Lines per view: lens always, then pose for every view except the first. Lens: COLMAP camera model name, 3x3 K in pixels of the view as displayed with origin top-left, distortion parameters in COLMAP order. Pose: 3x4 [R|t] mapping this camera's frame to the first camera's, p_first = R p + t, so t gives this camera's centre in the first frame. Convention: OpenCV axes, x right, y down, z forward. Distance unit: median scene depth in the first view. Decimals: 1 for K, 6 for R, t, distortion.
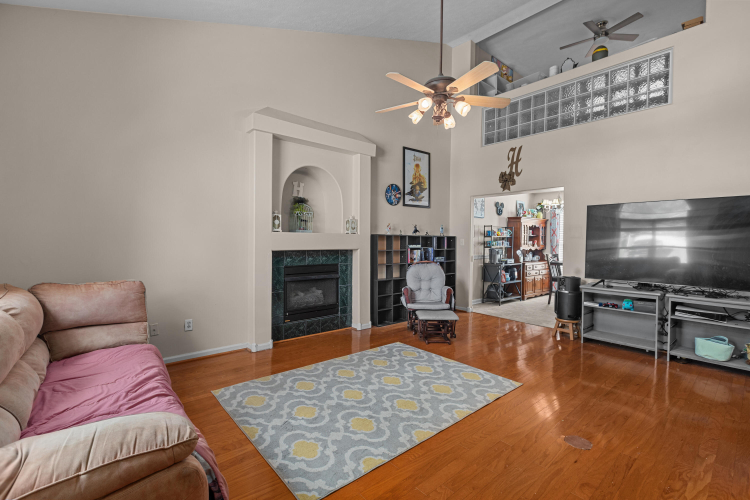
lens RADIAL K [[334.0, 0, 375.0], [0, 334.0, 250.0], [0, 0, 1]] dist [0.000382, 0.000103]
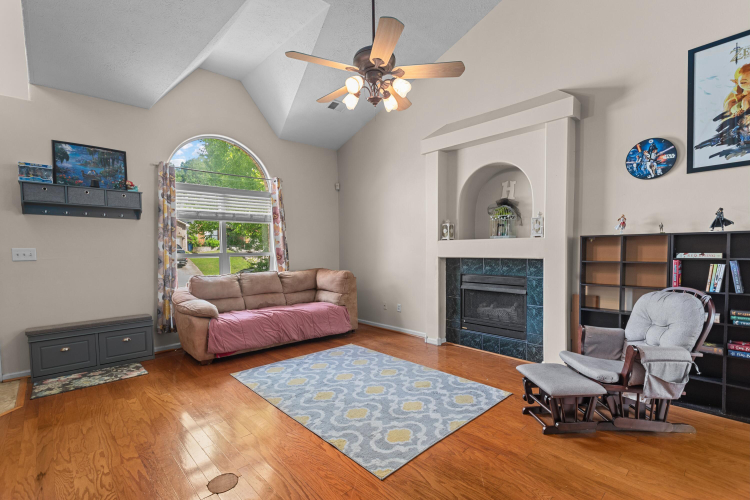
lens RADIAL K [[344.3, 0, 375.0], [0, 344.3, 266.6], [0, 0, 1]] dist [0.002173, 0.000631]
pose [[0.046466, 0.040442, -0.998101, 0.696479], [-0.019394, 0.999028, 0.039577, -0.007551], [0.998732, 0.017518, 0.047205, 0.629662]]
